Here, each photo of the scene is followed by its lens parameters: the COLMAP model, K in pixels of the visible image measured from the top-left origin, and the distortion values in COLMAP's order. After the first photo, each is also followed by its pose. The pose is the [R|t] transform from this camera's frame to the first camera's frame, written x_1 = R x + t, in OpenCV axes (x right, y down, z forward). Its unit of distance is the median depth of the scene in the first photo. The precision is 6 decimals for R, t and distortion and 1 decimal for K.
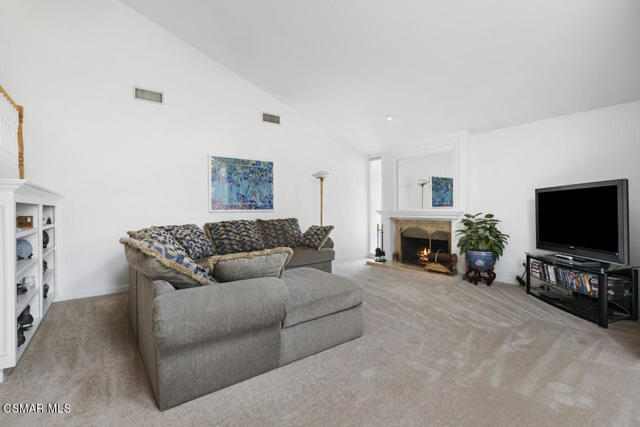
lens RADIAL K [[295.2, 0, 317.1], [0, 295.2, 215.2], [0, 0, 1]] dist [-0.002308, -0.000123]
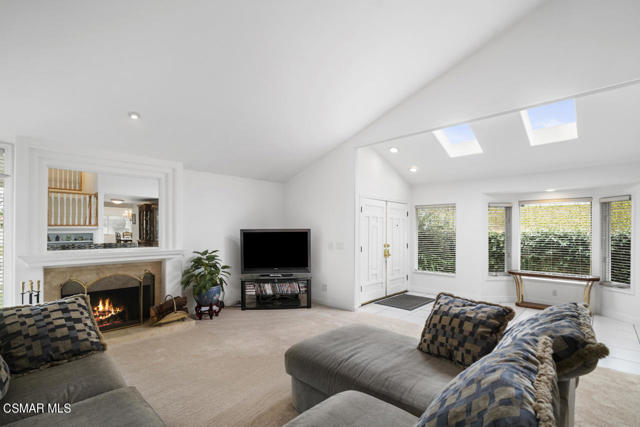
lens RADIAL K [[294.5, 0, 317.9], [0, 294.5, 232.1], [0, 0, 1]] dist [-0.000684, 0.000238]
pose [[-0.179578, -0.000025, 0.983744, -0.486931], [0.021085, 0.999770, 0.003875, -0.059201], [-0.983518, 0.021438, -0.179536, 0.714287]]
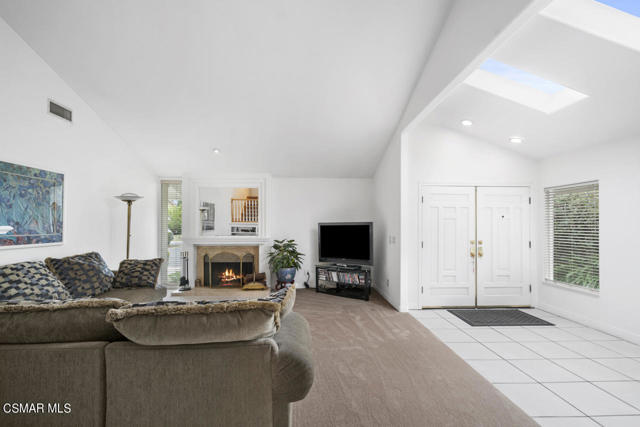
lens RADIAL K [[295.8, 0, 321.4], [0, 295.8, 223.7], [0, 0, 1]] dist [-0.000282, 0.000320]
pose [[0.543921, 0.010014, 0.839076, -0.433257], [0.014915, 0.999655, -0.021598, -0.041343], [-0.839004, 0.024262, 0.543585, 0.117337]]
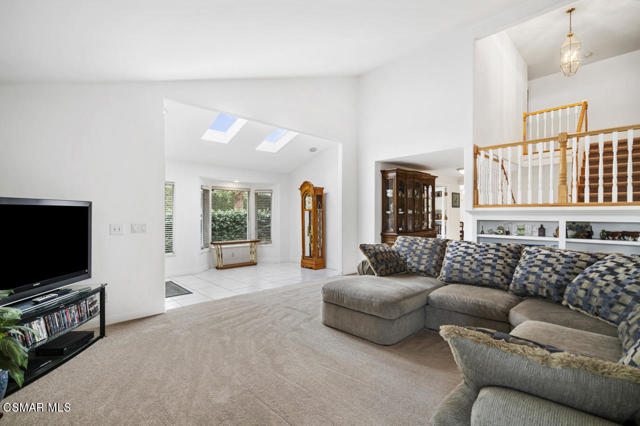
lens RADIAL K [[295.2, 0, 317.1], [0, 295.2, 214.7], [0, 0, 1]] dist [-0.002308, -0.000123]
pose [[-0.992187, 0.003515, -0.124708, 0.179123], [0.000440, 0.999695, 0.024675, -0.055506], [0.124757, 0.024427, -0.991887, 1.218880]]
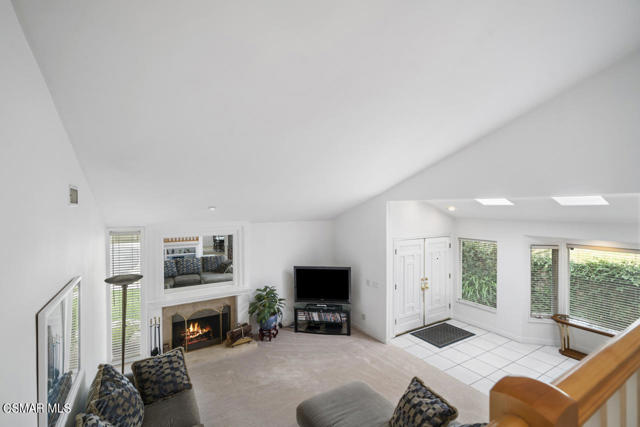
lens RADIAL K [[289.5, 0, 320.0], [0, 289.5, 213.5], [0, 0, 1]] dist [-0.000061, 0.000348]
pose [[0.083759, -0.011168, 0.996423, -0.670130], [0.027028, 0.999595, 0.008931, -0.312139], [-0.996119, 0.026183, 0.084027, 0.568492]]
